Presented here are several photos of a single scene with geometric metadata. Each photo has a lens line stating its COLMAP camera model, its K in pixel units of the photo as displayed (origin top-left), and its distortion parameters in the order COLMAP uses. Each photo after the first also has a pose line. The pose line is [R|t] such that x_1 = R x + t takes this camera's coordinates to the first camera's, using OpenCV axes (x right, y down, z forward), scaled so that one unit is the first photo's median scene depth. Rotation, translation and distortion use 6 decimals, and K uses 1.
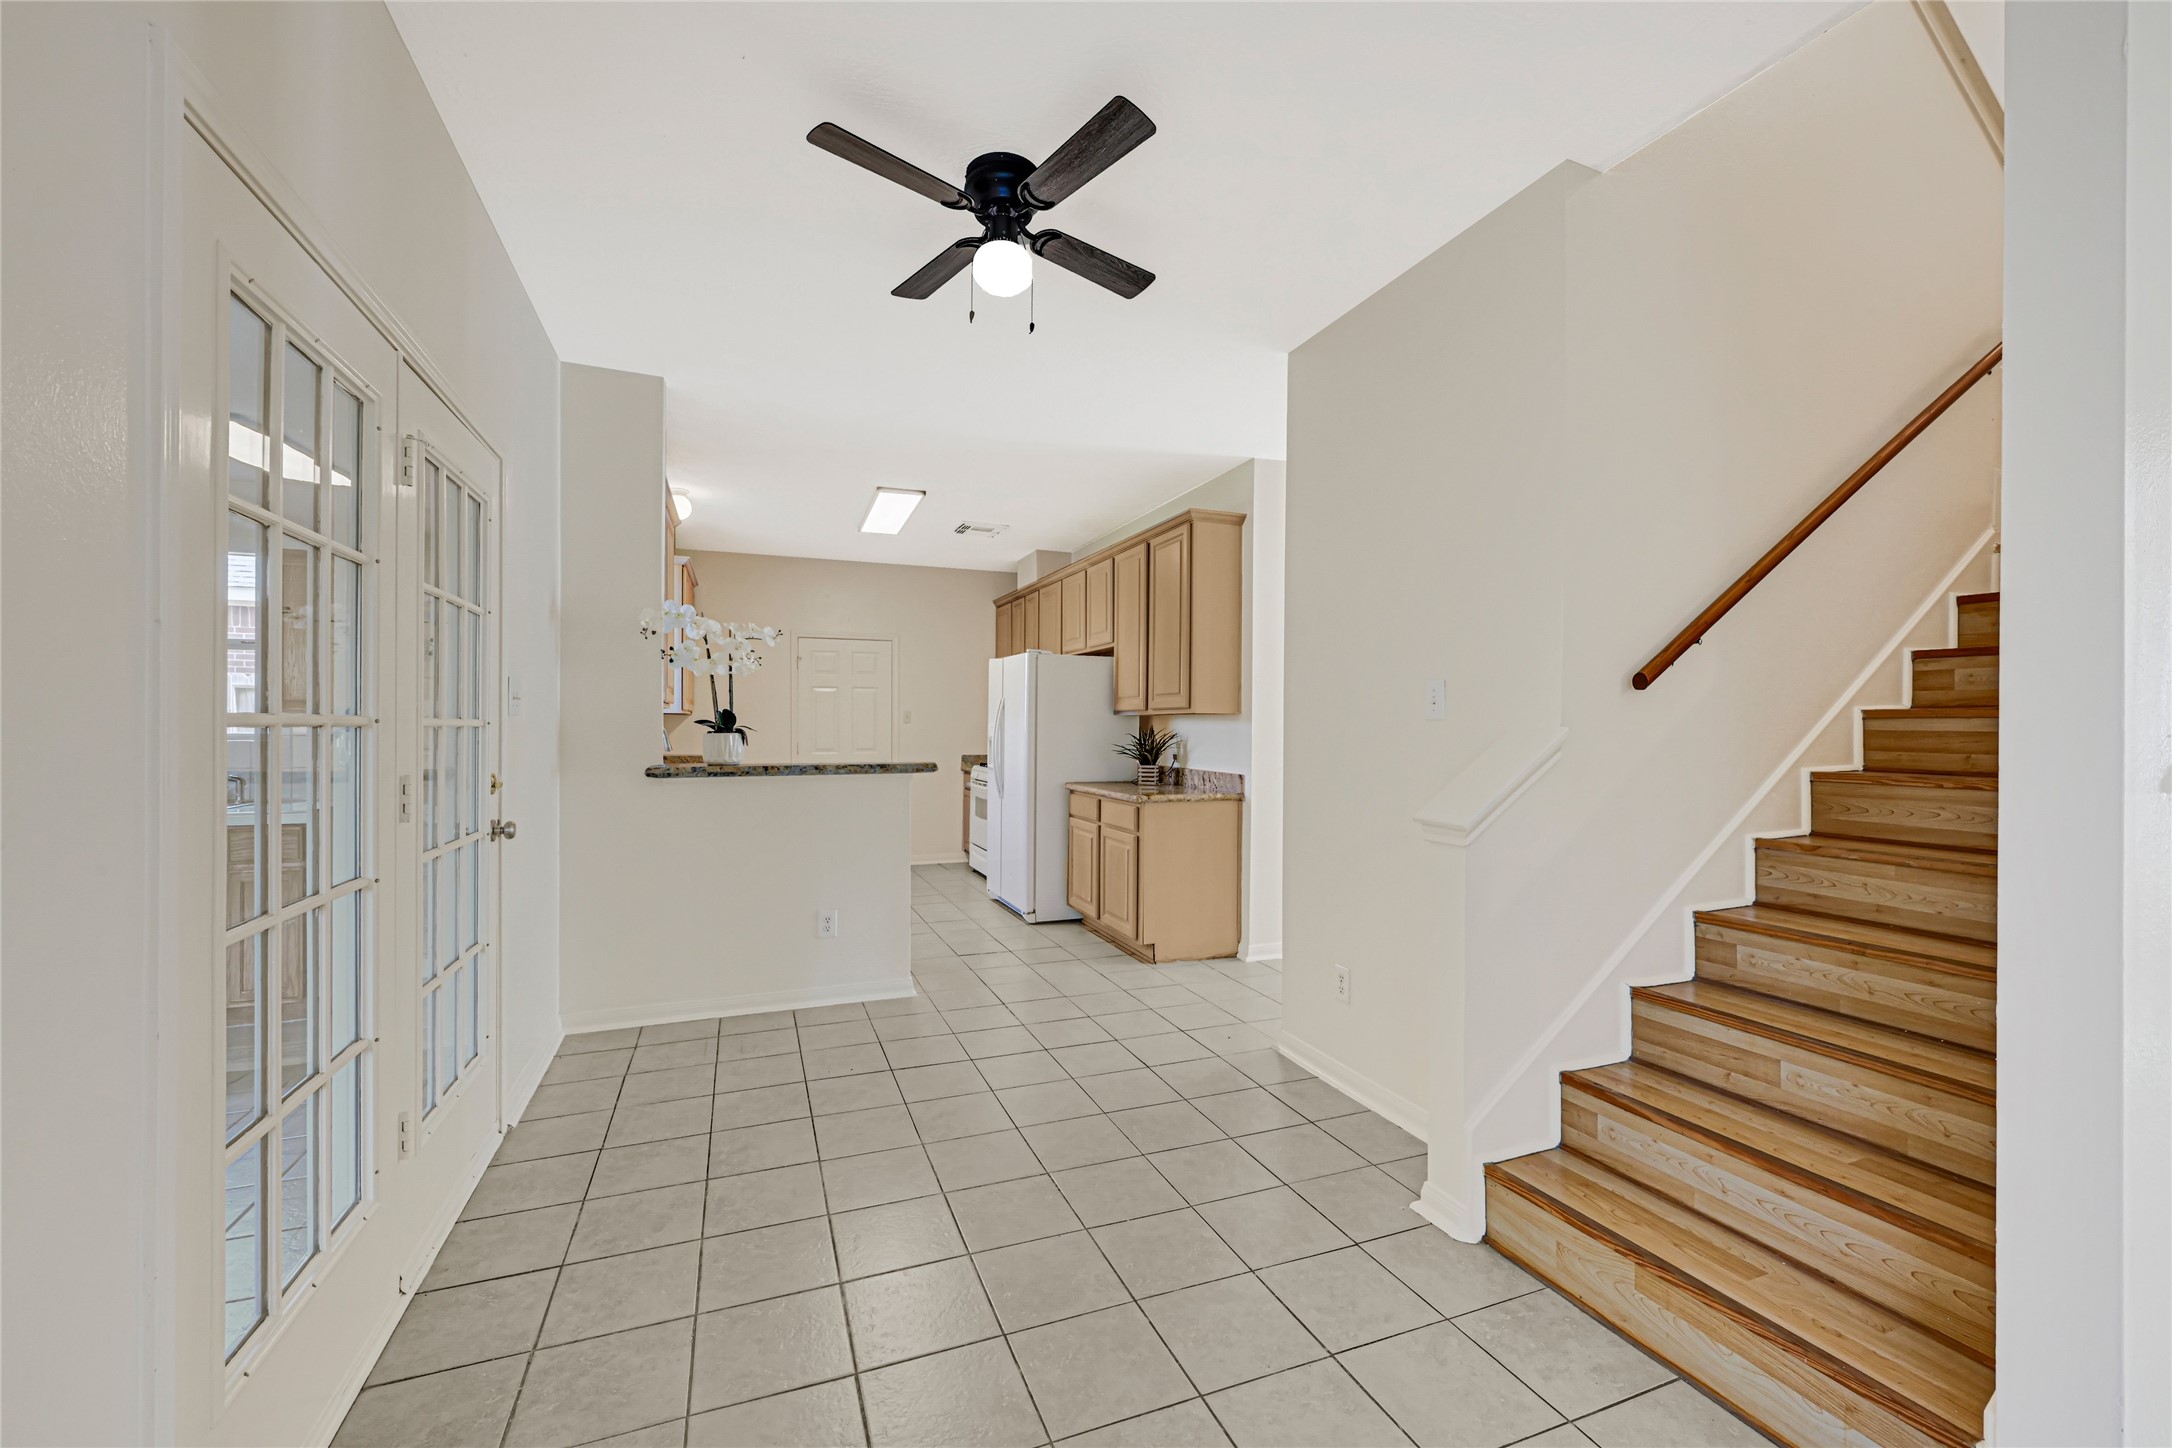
lens RADIAL K [[882.9, 0, 1086.8], [0, 882.9, 721.5], [0, 0, 1]] dist [0.017450, 0.000255]
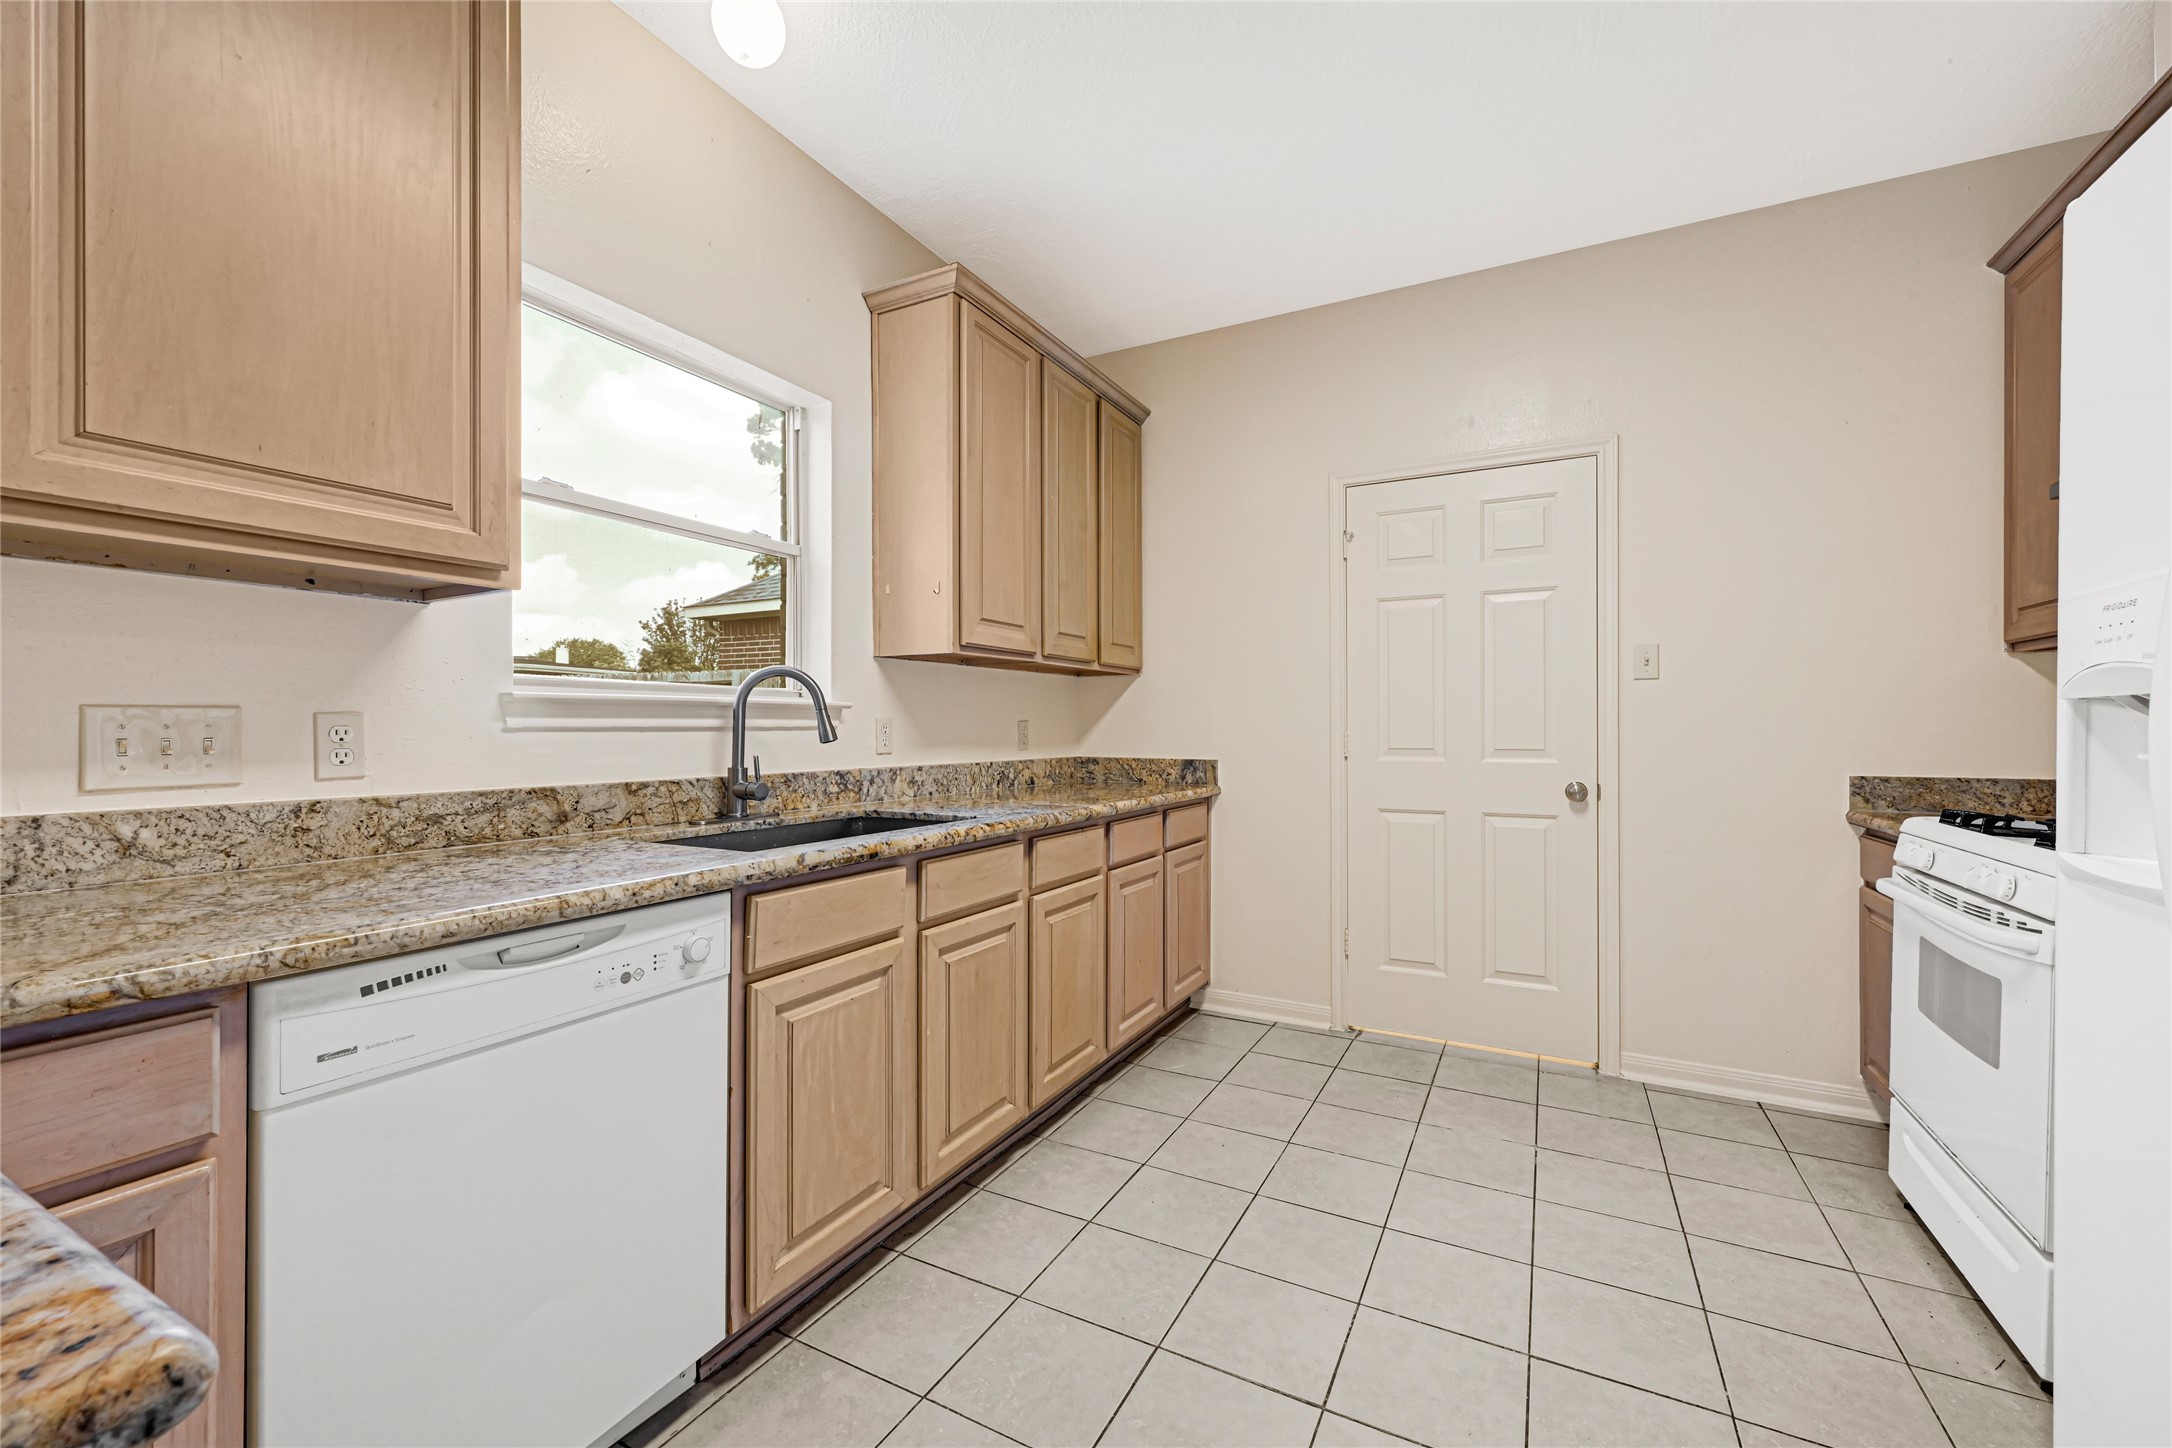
lens RADIAL K [[882.9, 0, 1084.9], [0, 882.9, 735.5], [0, 0, 1]] dist [0.017450, 0.000255]
pose [[0.660391, 0.002093, -0.750919, -0.091427], [-0.002314, 0.999997, 0.000752, 0.026380], [0.750918, 0.001240, 0.660394, 0.648796]]
